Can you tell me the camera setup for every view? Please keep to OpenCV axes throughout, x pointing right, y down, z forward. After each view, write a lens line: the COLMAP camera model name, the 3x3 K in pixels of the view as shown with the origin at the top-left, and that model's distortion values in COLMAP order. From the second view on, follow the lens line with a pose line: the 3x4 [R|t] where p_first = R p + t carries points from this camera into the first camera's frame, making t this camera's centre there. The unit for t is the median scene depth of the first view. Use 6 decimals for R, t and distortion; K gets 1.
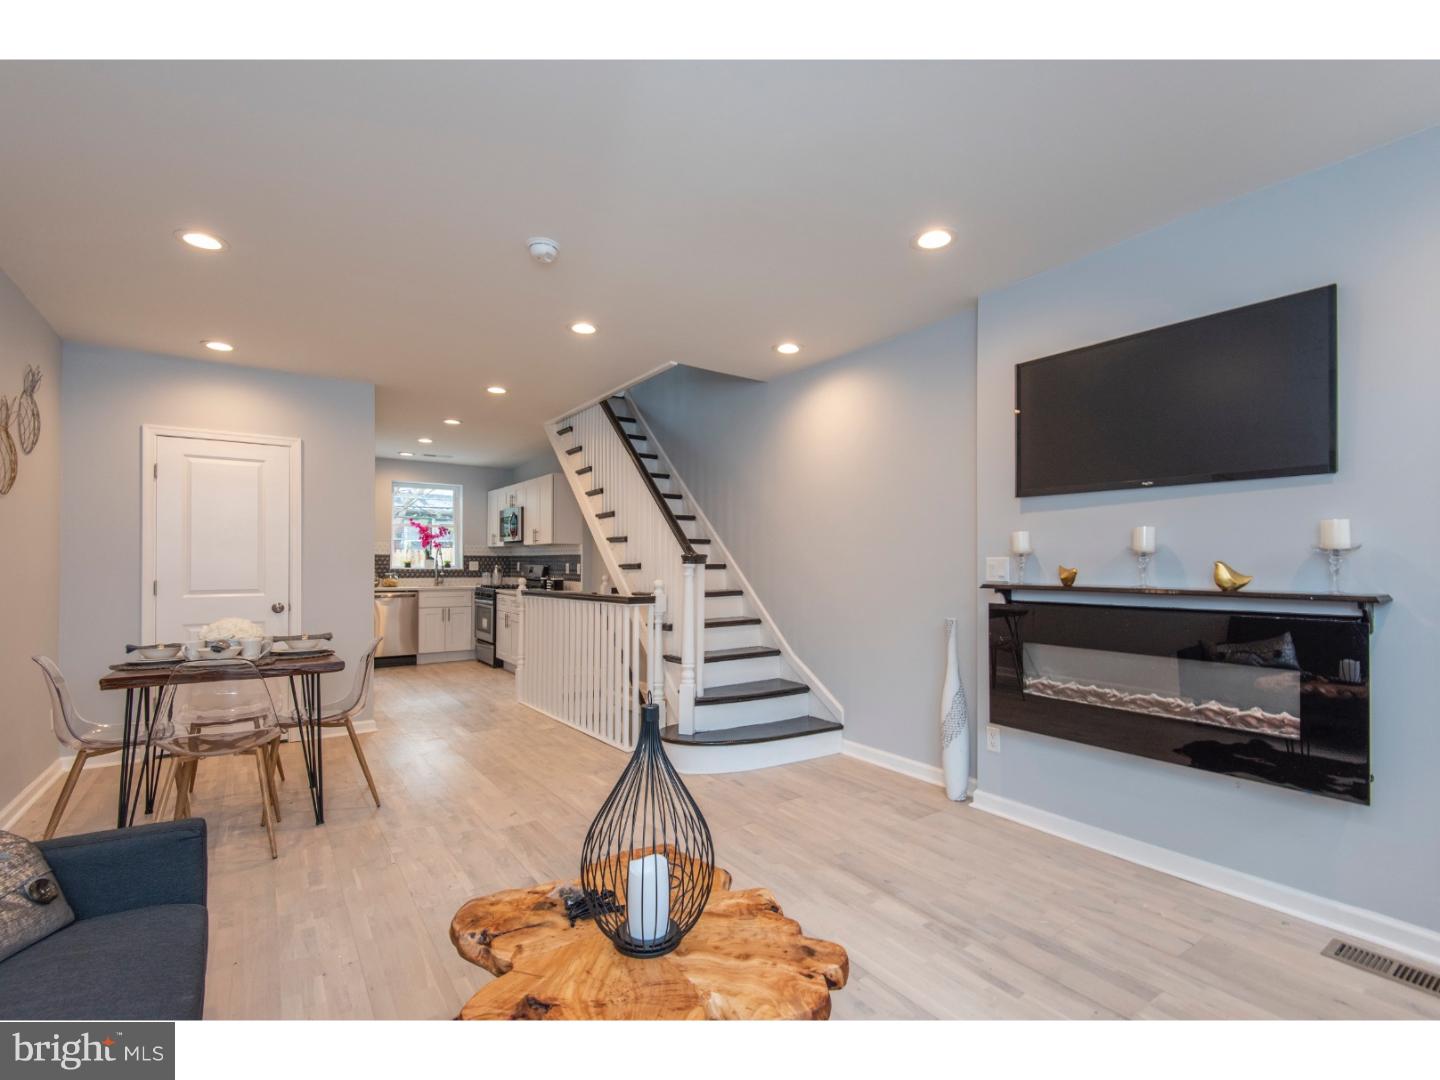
lens RADIAL K [[658.8, 0, 722.9], [0, 658.8, 553.3], [0, 0, 1]] dist [0.034738, -0.027157]
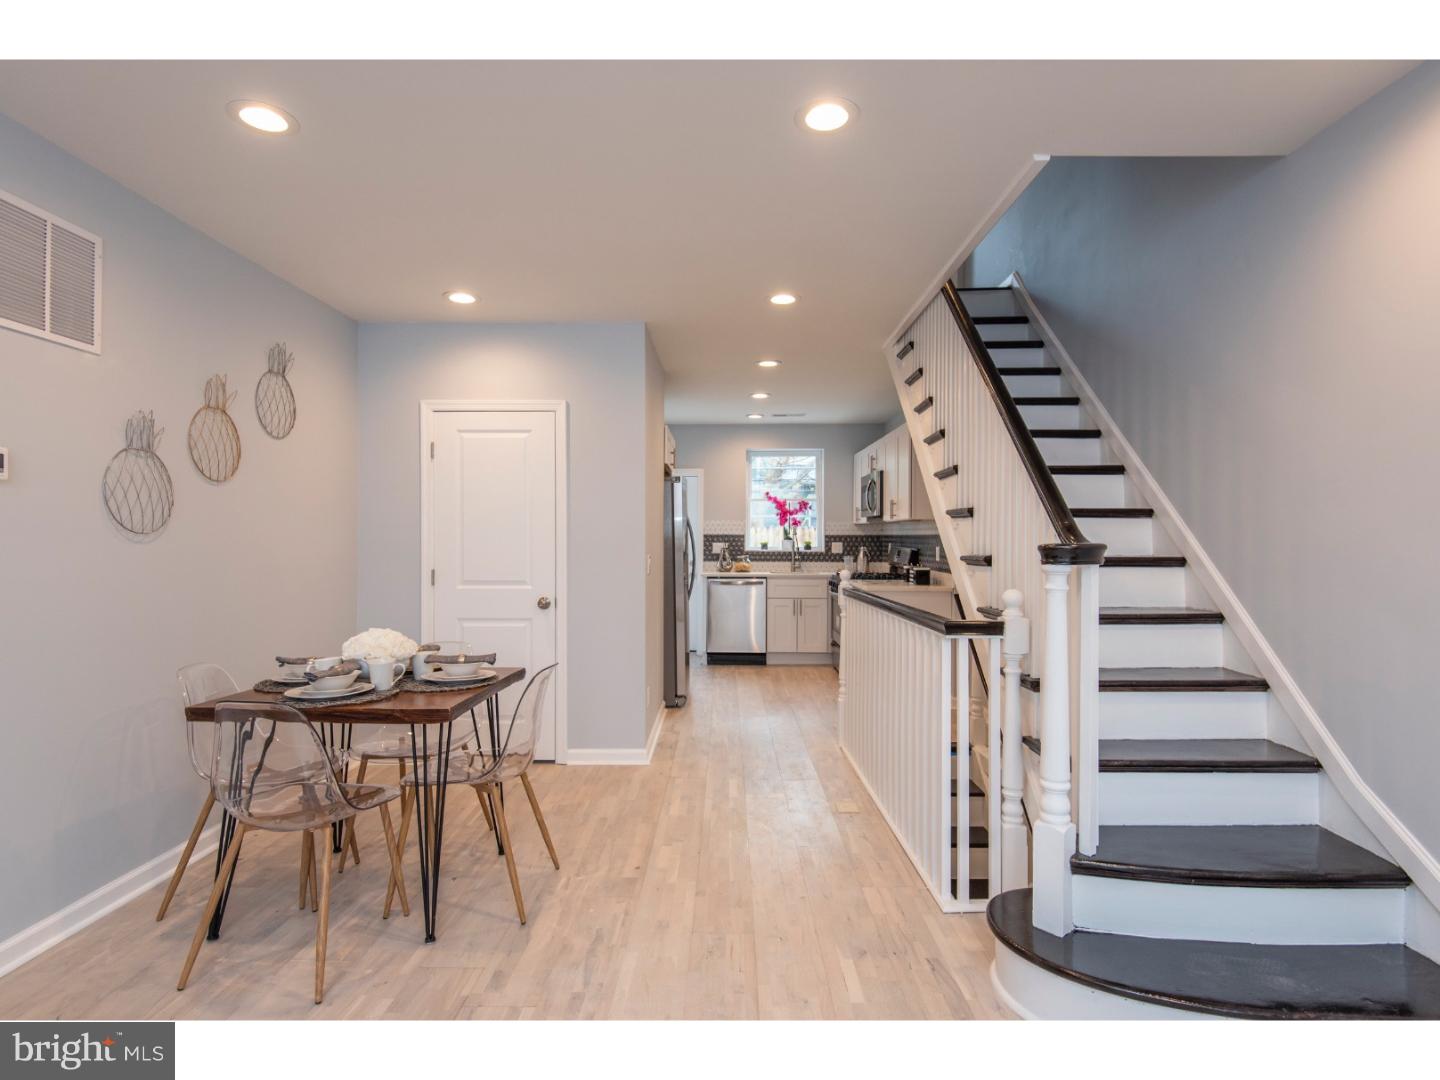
lens RADIAL K [[717.5, 0, 716.8], [0, 717.5, 542.6], [0, 0, 1]] dist [0.023480, -0.023151]
pose [[0.806089, 0.002296, -0.591790, 0.028840], [0.010753, 0.999771, 0.018526, -0.005864], [0.591696, -0.021297, 0.805879, 0.236525]]
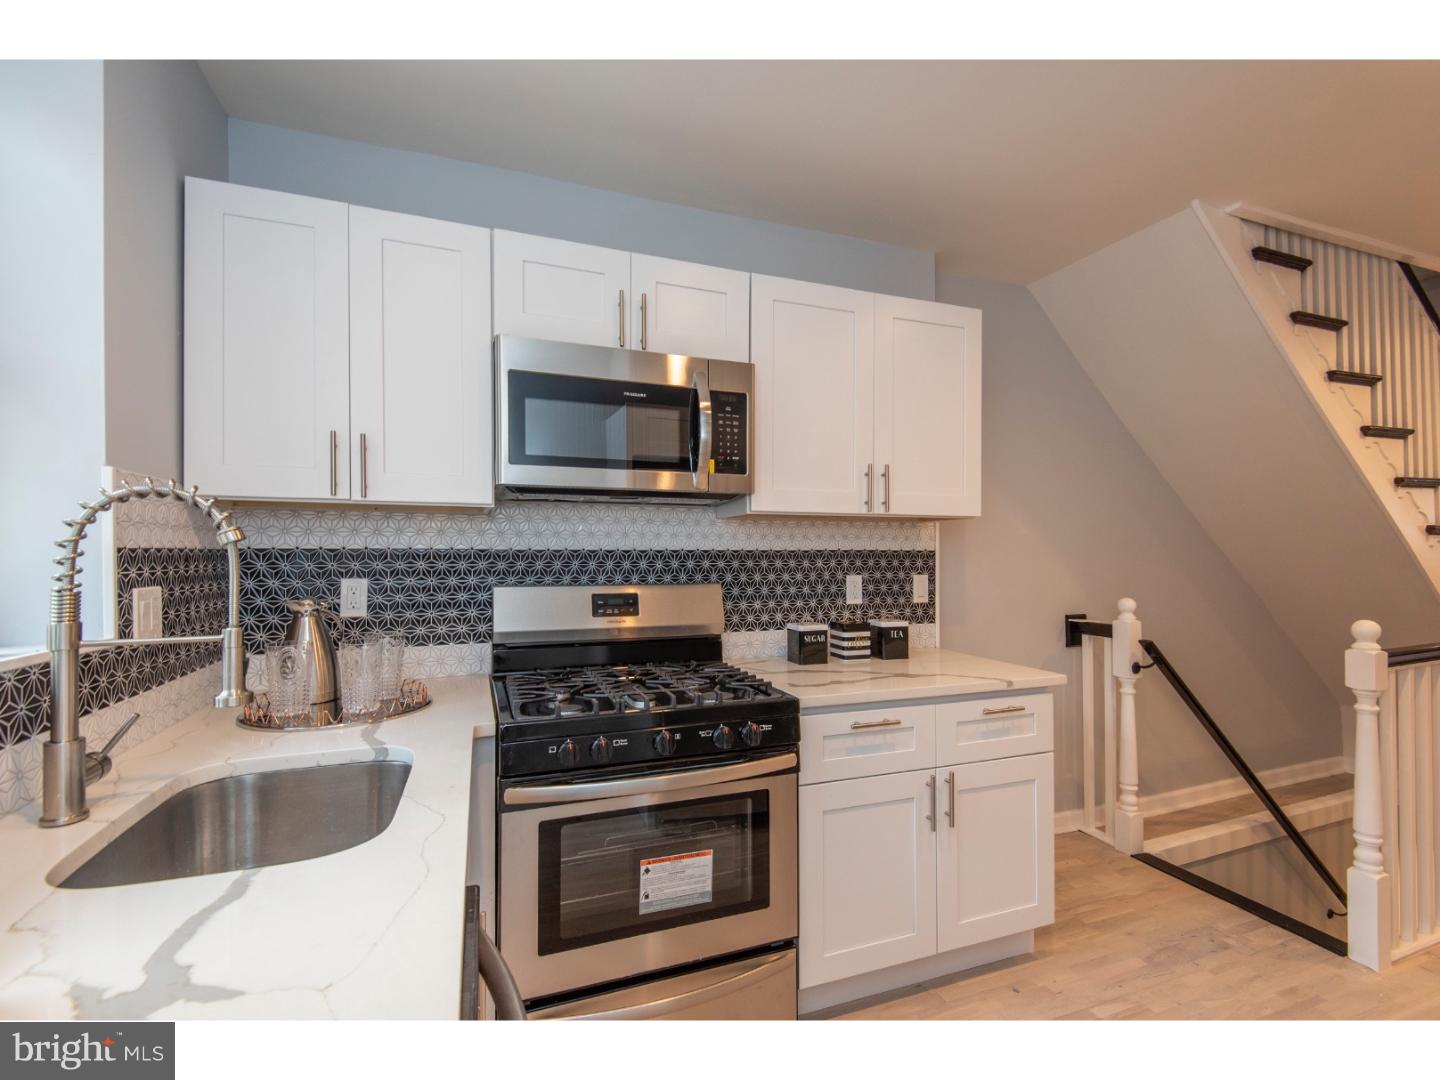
lens RADIAL K [[651.6, 0, 716.3], [0, 651.6, 543.2], [0, 0, 1]] dist [0.022806, -0.000676]
pose [[0.259264, 0.006263, 0.965786, -0.567567], [-0.011532, 0.999928, -0.003389, 0.001255], [-0.965738, -0.010259, 0.259318, 0.961839]]
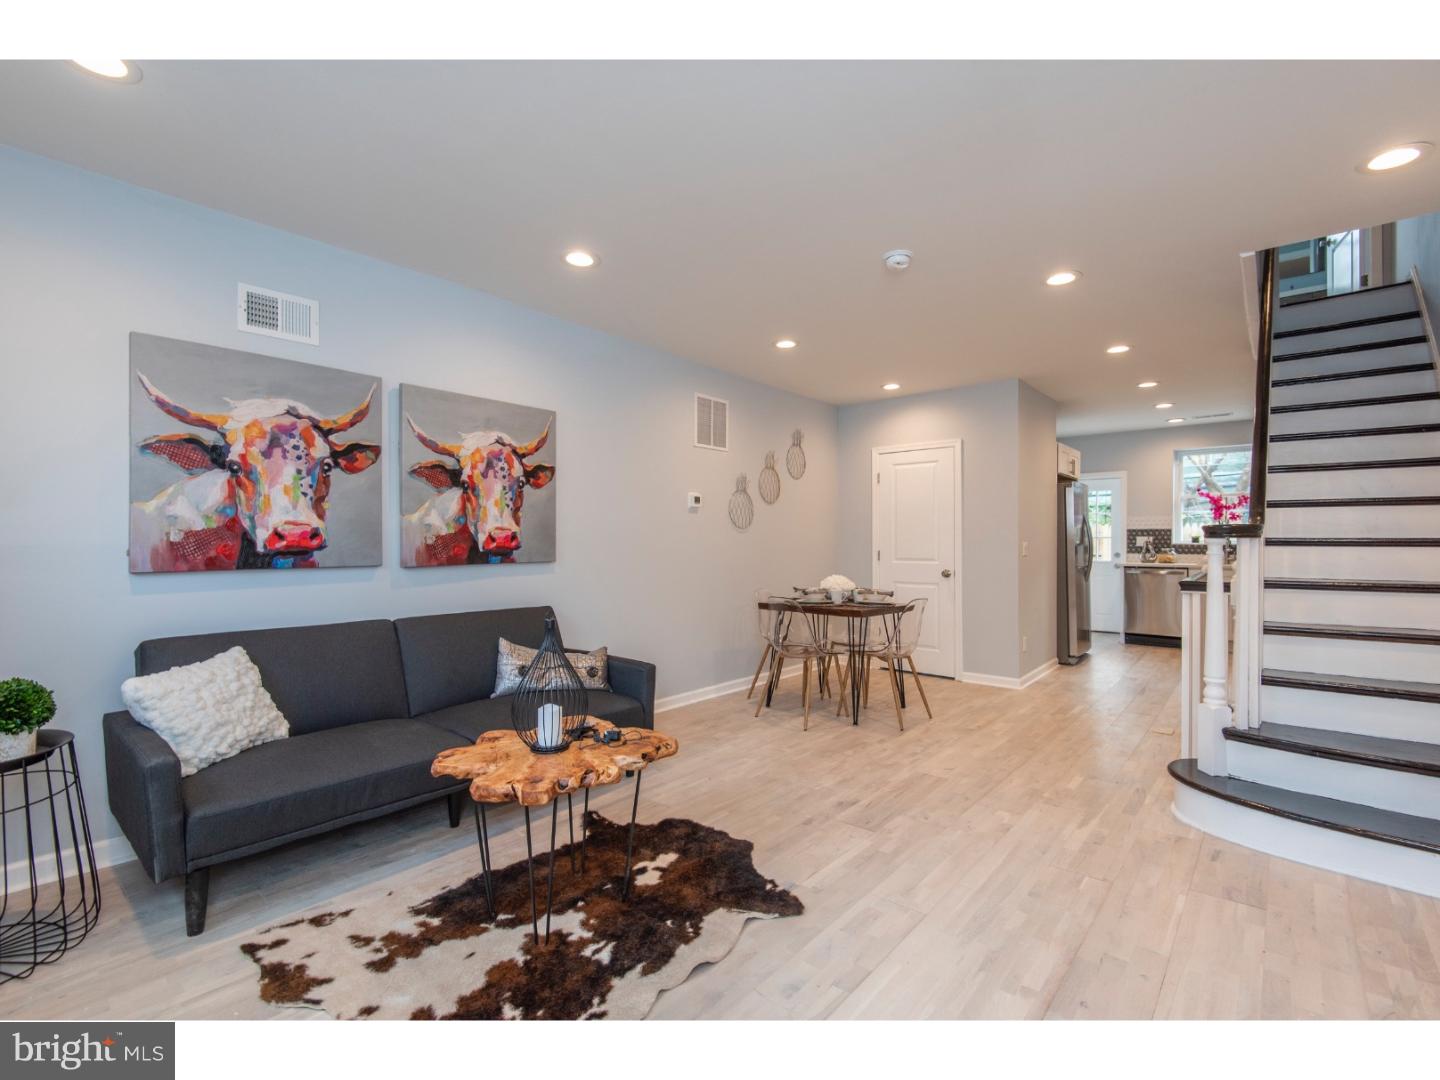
lens RADIAL K [[649.0, 0, 715.2], [0, 649.0, 535.6], [0, 0, 1]] dist [0.034275, -0.029936]
pose [[0.240666, -0.008259, -0.970573, 0.266496], [0.018665, 0.999818, -0.003880, 0.002905], [0.970429, -0.017182, 0.240776, 0.157789]]
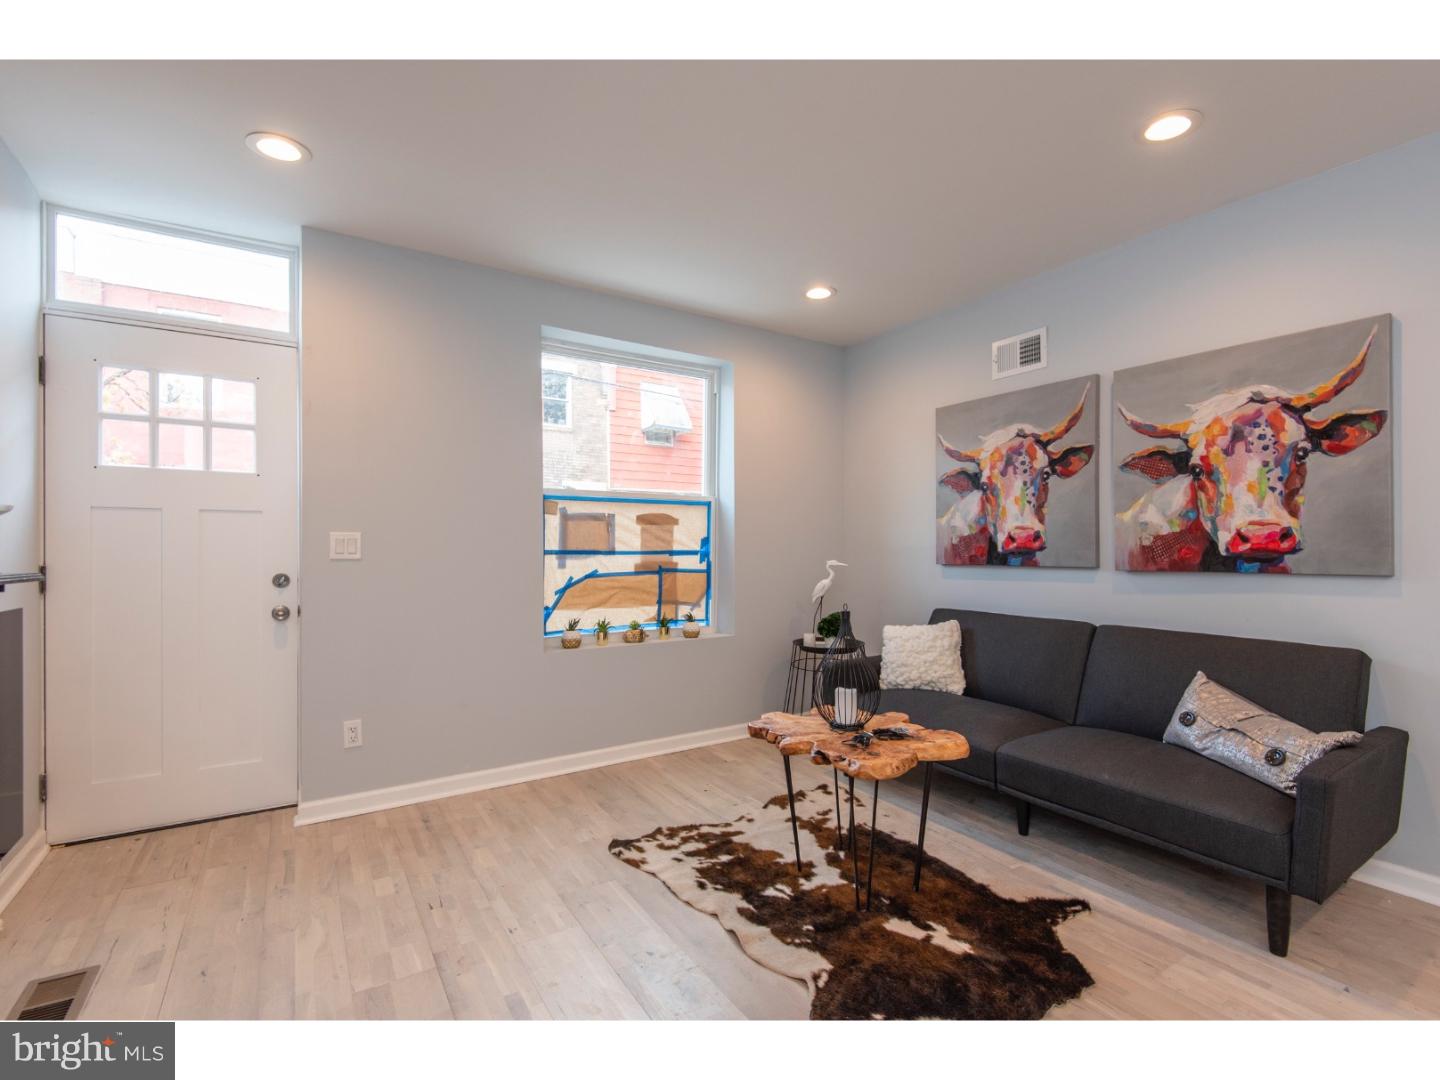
lens RADIAL K [[658.8, 0, 722.9], [0, 658.8, 553.3], [0, 0, 1]] dist [0.034738, -0.027157]
pose [[-0.999105, -0.000914, 0.042285, 0.027325], [-0.001437, 0.999923, -0.012337, 0.012783], [-0.042271, -0.012387, -0.999029, 0.467175]]
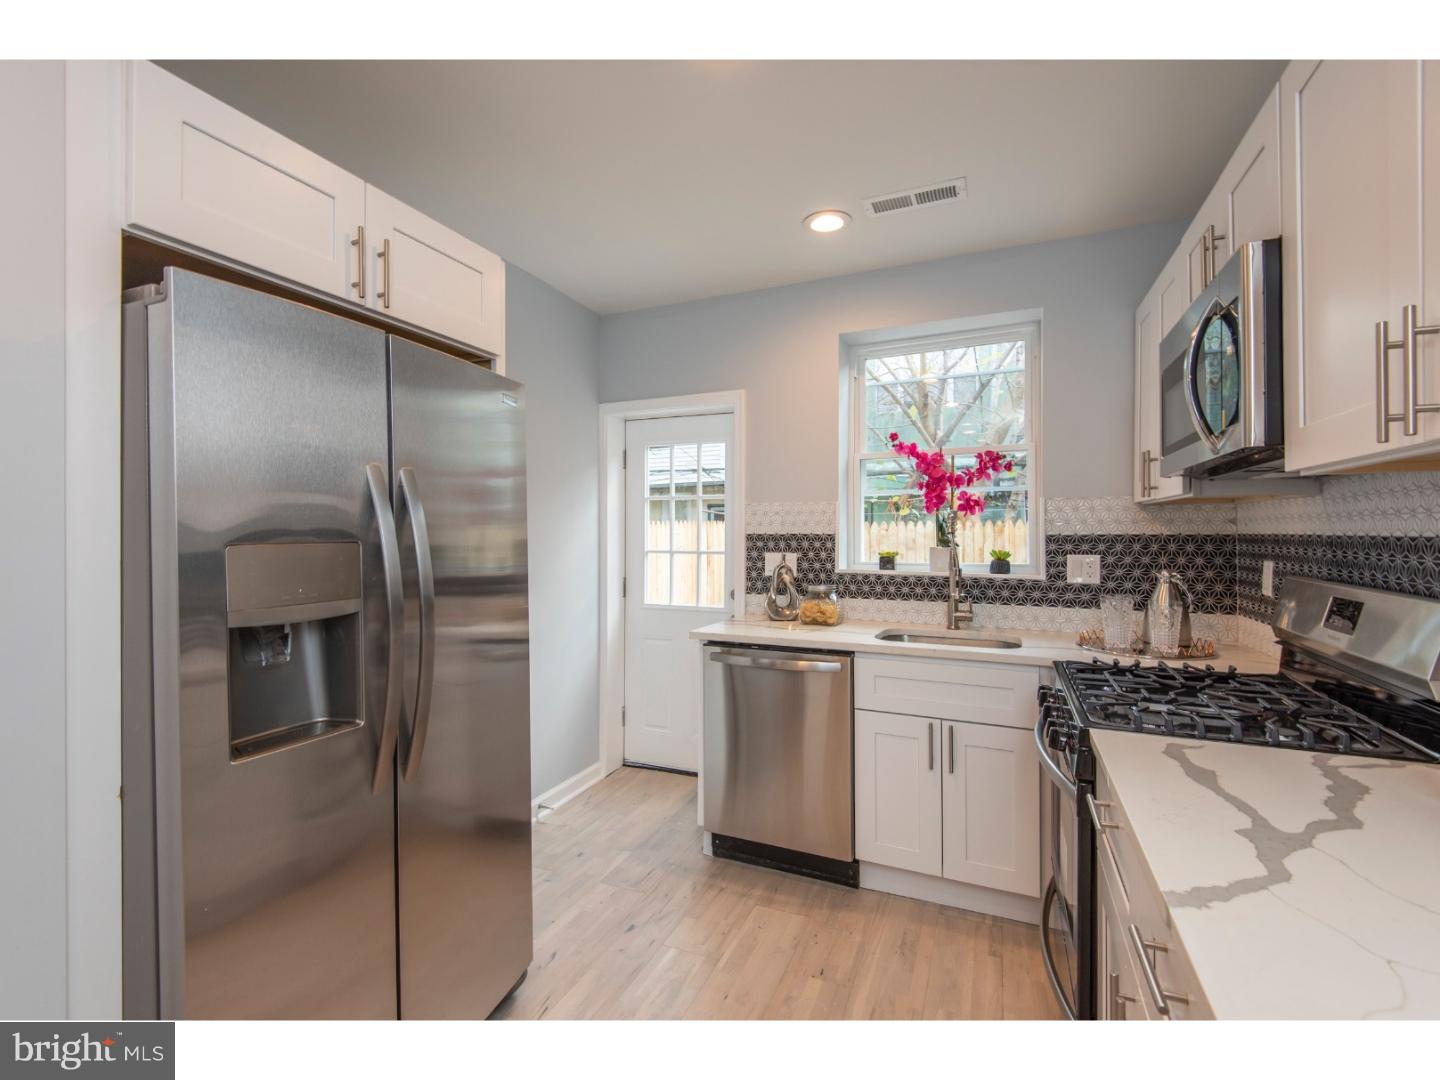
lens RADIAL K [[649.0, 0, 715.2], [0, 649.0, 535.6], [0, 0, 1]] dist [0.034275, -0.029936]
pose [[0.515989, -0.003264, -0.856589, -0.241458], [0.015307, 0.999868, 0.005410, -0.000420], [0.856458, -0.015903, 0.515971, 0.814823]]
